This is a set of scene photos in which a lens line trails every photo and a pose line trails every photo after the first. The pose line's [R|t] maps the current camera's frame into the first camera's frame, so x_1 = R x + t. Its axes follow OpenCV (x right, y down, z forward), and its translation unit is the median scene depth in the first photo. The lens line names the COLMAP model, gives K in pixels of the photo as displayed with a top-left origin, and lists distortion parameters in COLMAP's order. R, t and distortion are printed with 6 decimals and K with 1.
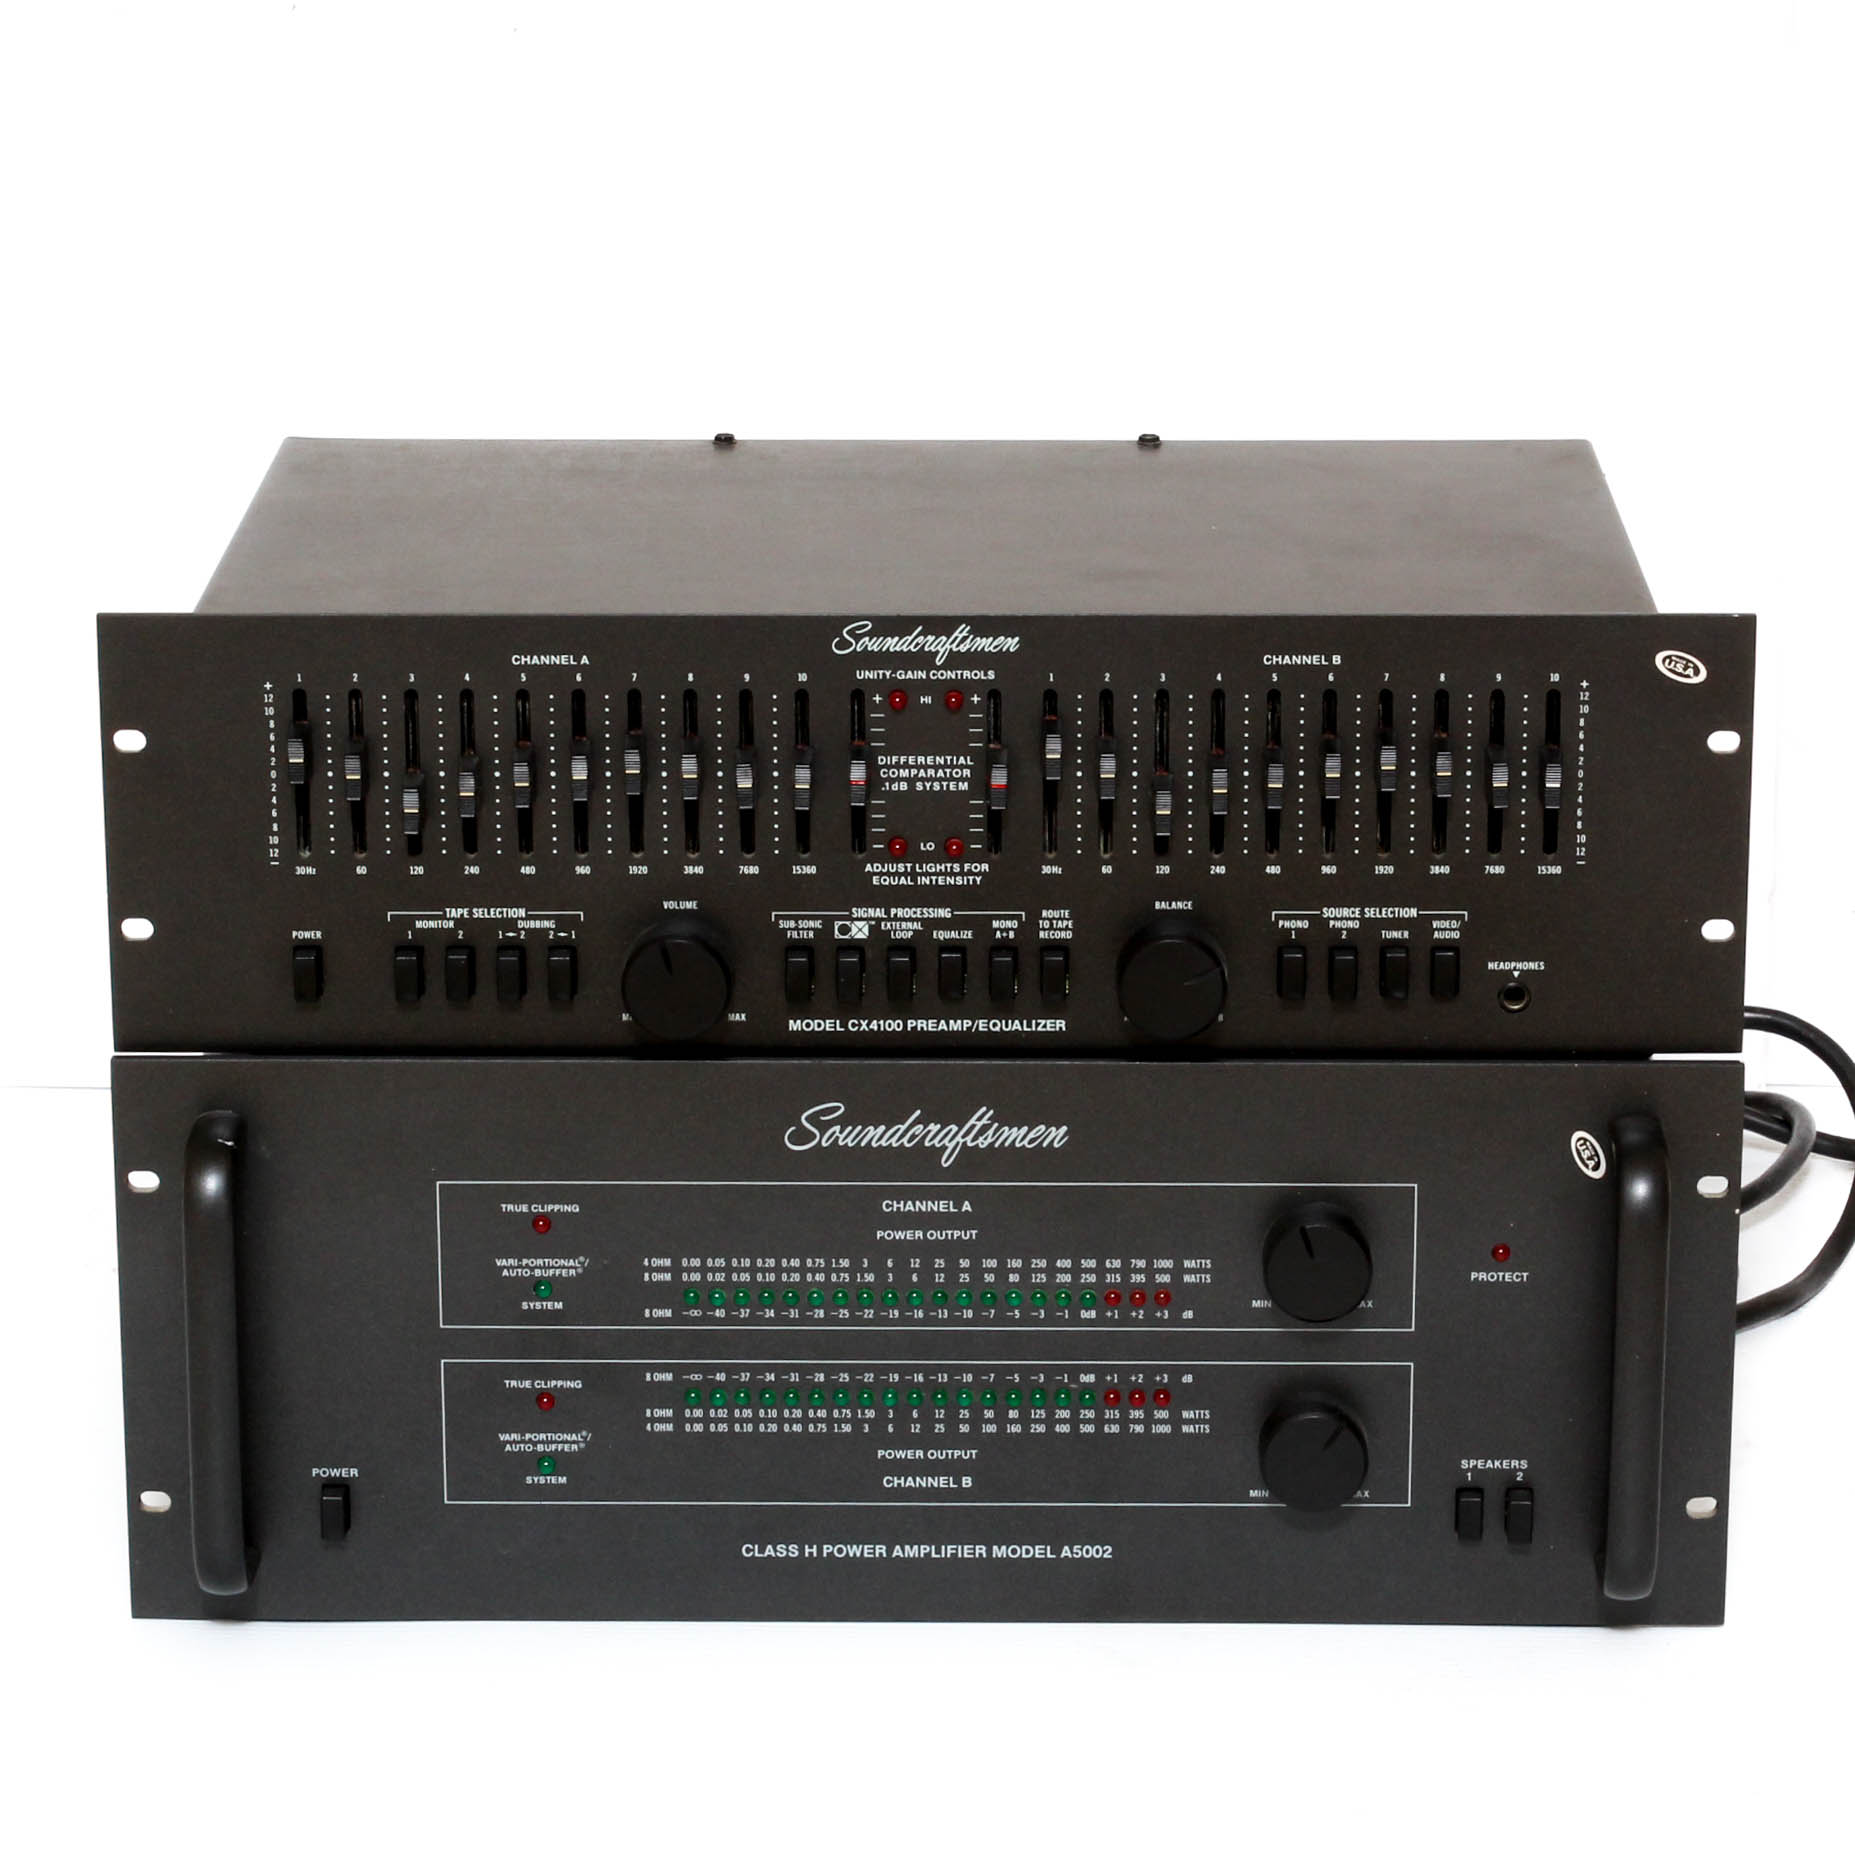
lens RADIAL K [[7005.6, 0, 921.7], [0, 7005.6, 717.6], [0, 0, 1]] dist [-0.103558, 1.513308]
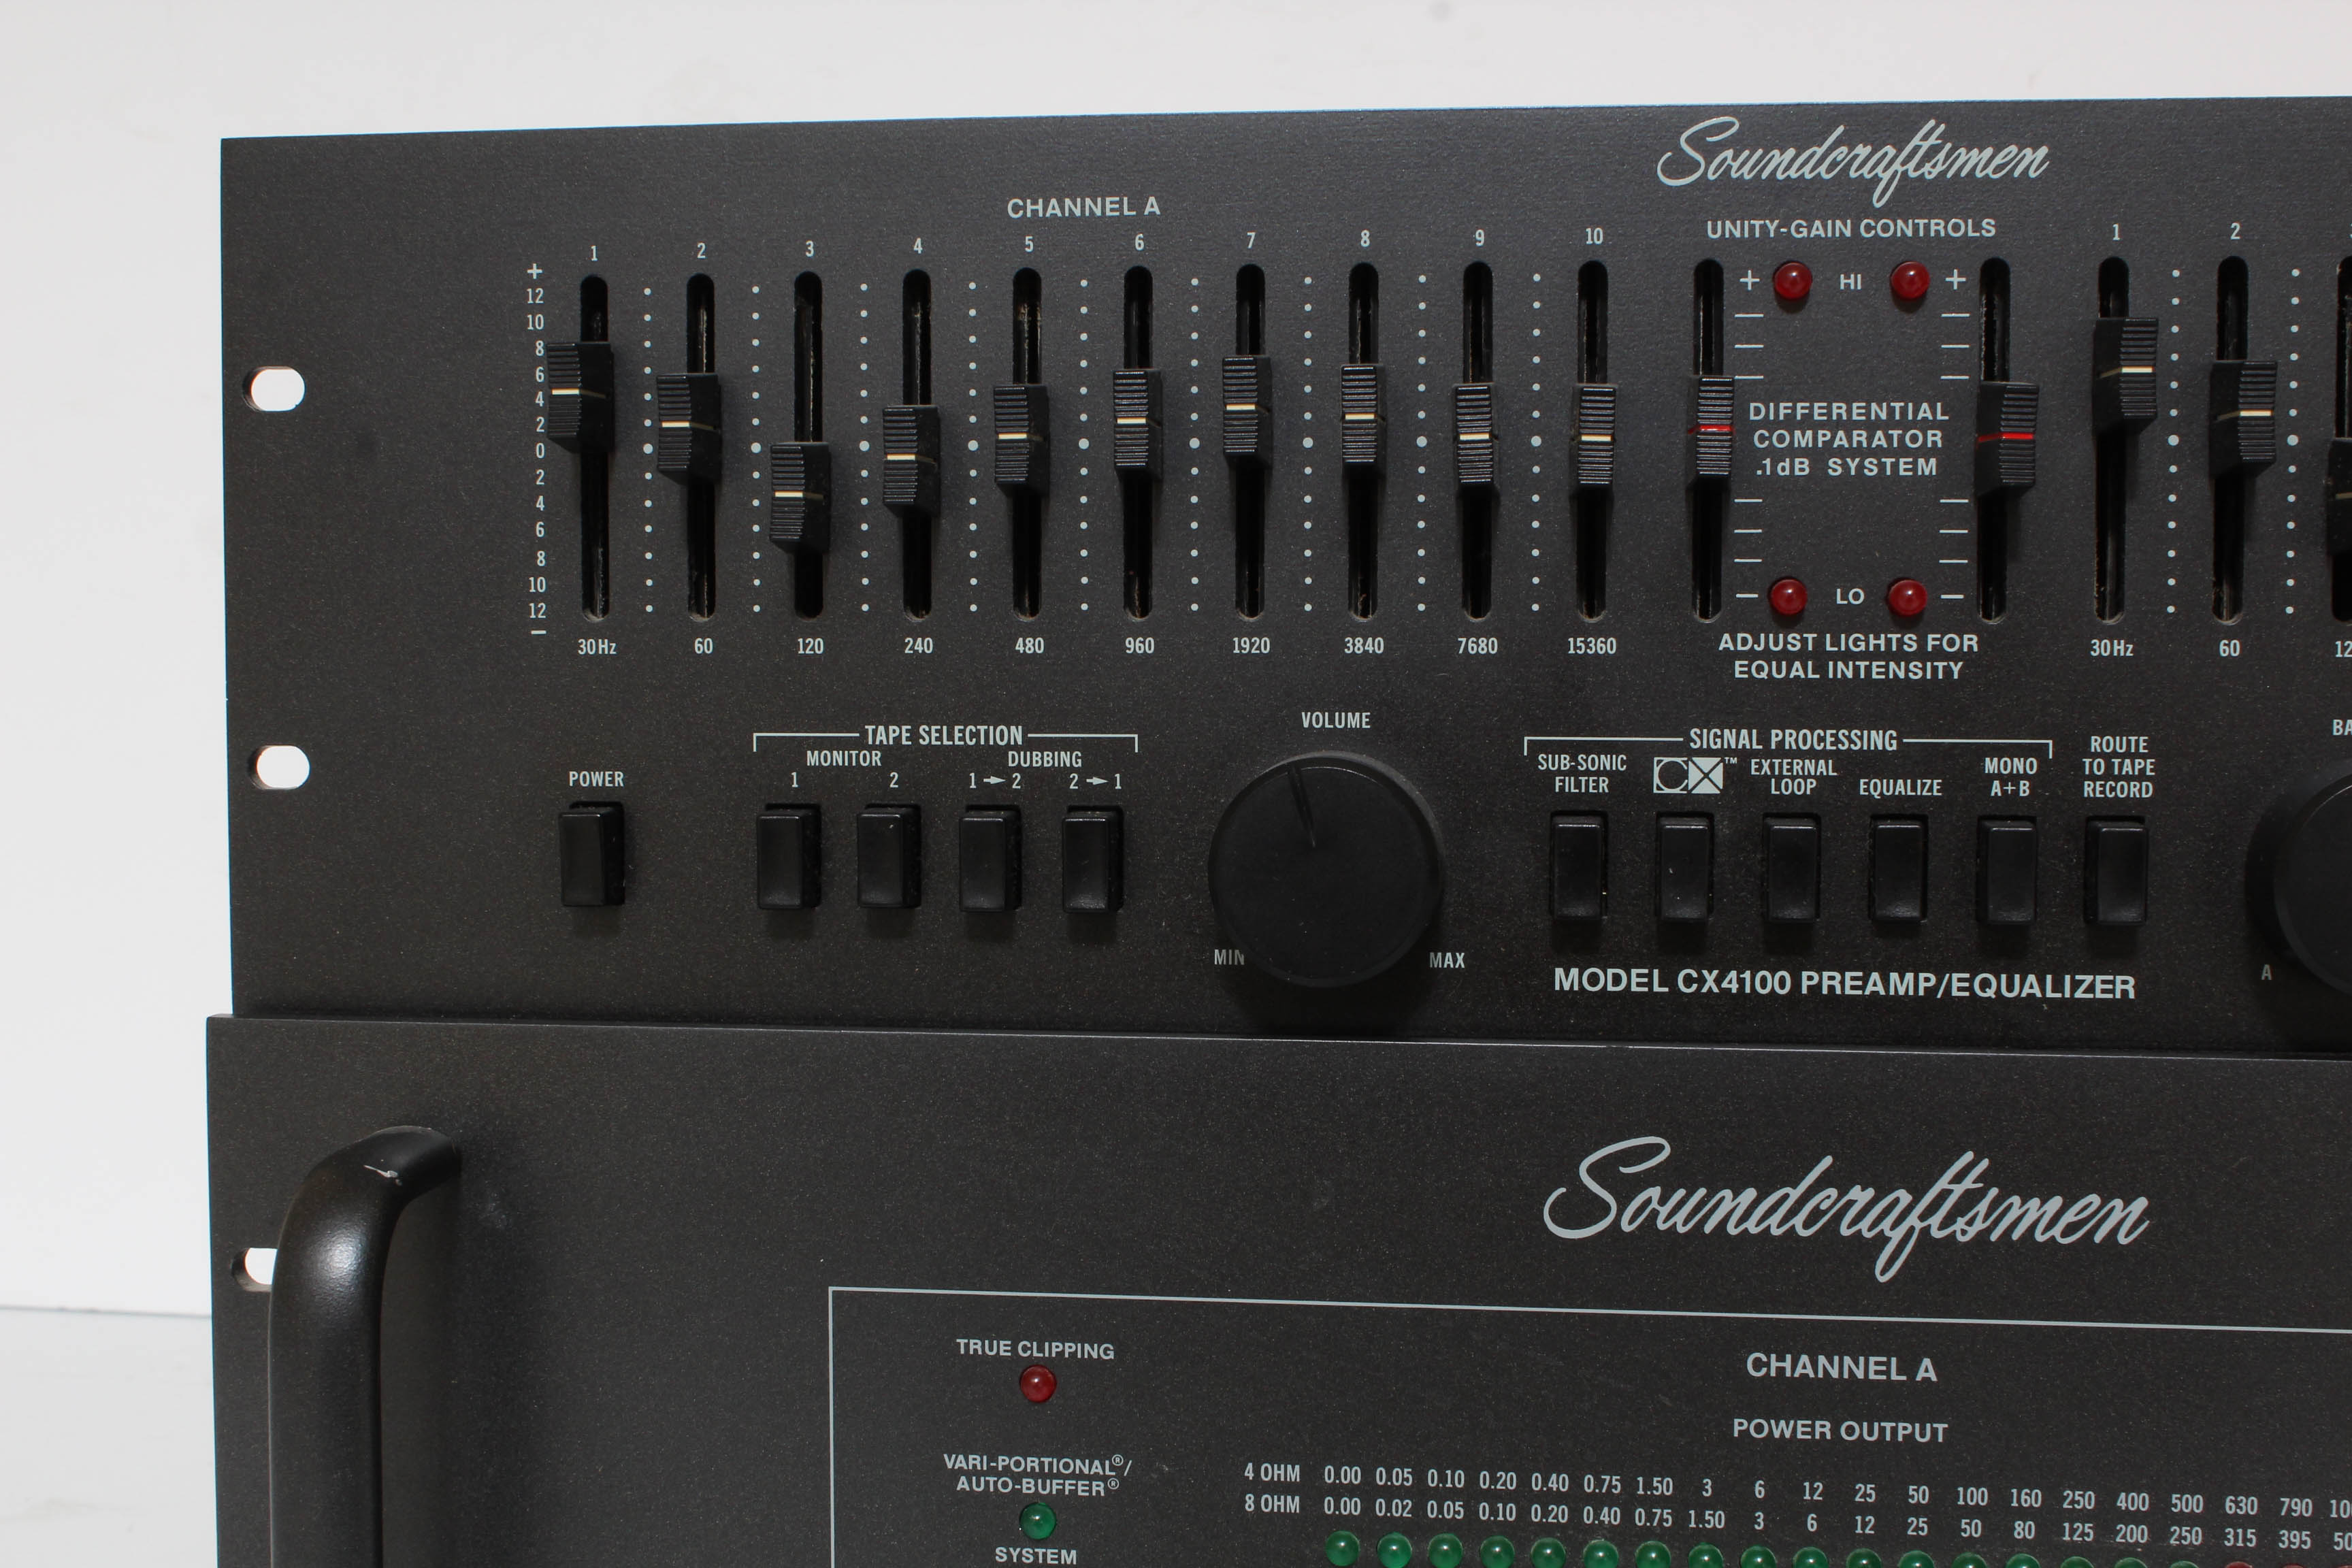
lens RADIAL K [[3000.5, 0, 1176.0], [0, 3000.5, 784.0], [0, 0, 1]] dist [-0.089344, 0.171034]
pose [[0.994317, 0.012055, -0.105777, -0.023309], [-0.033771, 0.977969, -0.205999, 0.074628], [0.100963, 0.208401, 0.972818, 0.794850]]
